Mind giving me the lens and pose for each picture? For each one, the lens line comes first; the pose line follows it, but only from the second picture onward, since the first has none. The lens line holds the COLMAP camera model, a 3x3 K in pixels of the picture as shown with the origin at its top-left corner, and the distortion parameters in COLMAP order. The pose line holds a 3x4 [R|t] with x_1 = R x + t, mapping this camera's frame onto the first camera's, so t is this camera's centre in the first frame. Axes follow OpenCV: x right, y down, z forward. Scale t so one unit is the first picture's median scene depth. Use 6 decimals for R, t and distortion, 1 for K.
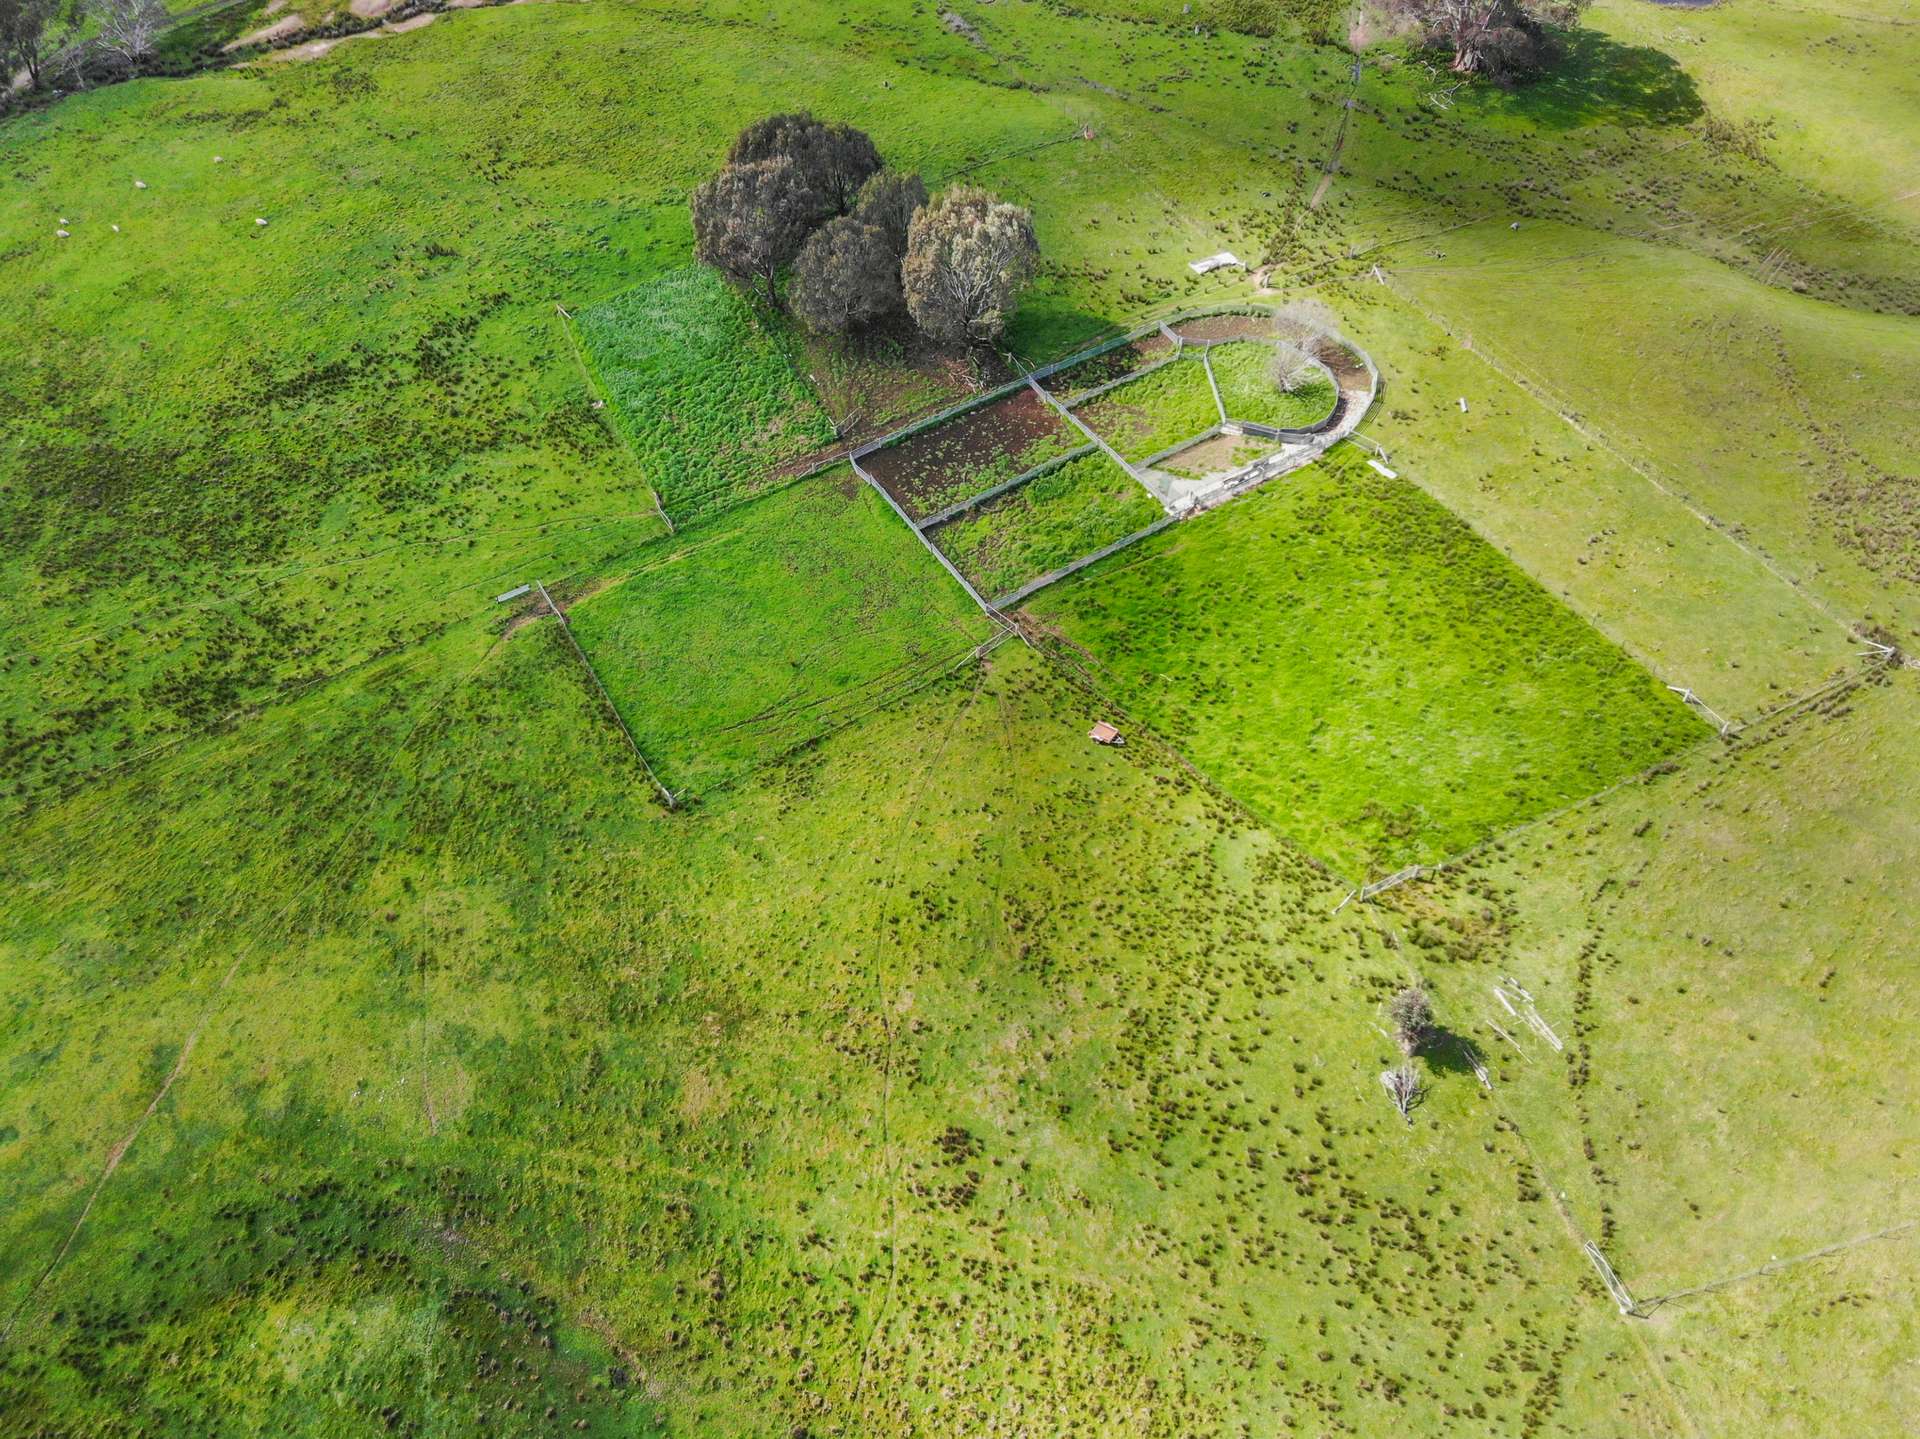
lens RADIAL K [[1447.0, 0, 965.1], [0, 1447.0, 740.2], [0, 0, 1]] dist [0.065081, -0.176317]
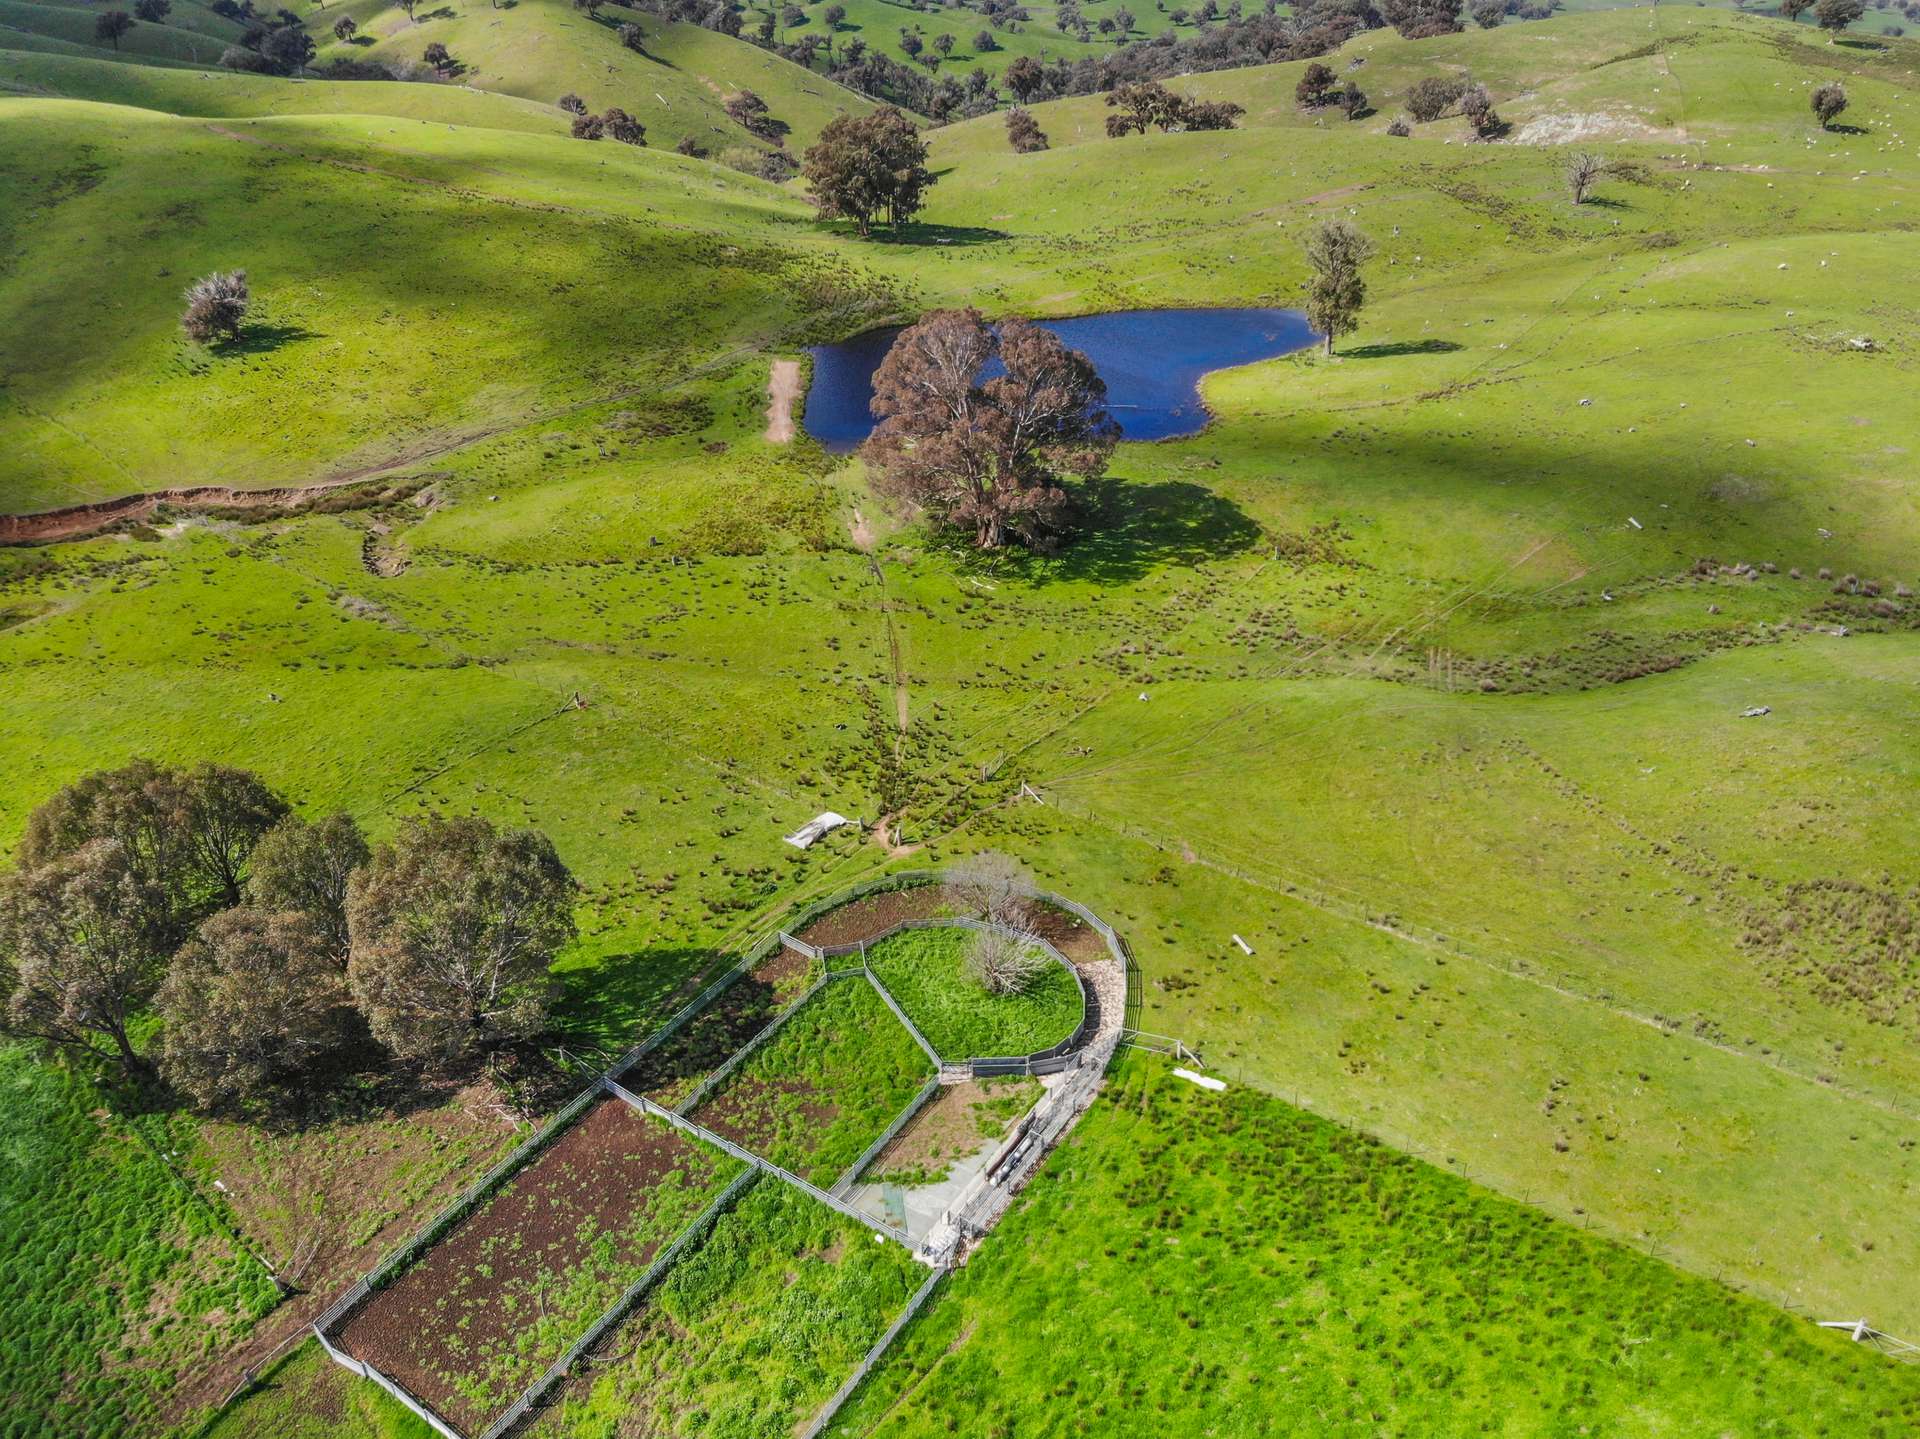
lens RADIAL K [[1402.6, 0, 960.0], [0, 1402.6, 719.5], [0, 0, 1]] dist [0.162935, -0.283641]
pose [[0.906288, -0.209267, 0.367220, -0.009831], [0.323239, 0.902955, -0.283178, -0.170279], [-0.272323, 0.375340, 0.885980, 0.372248]]
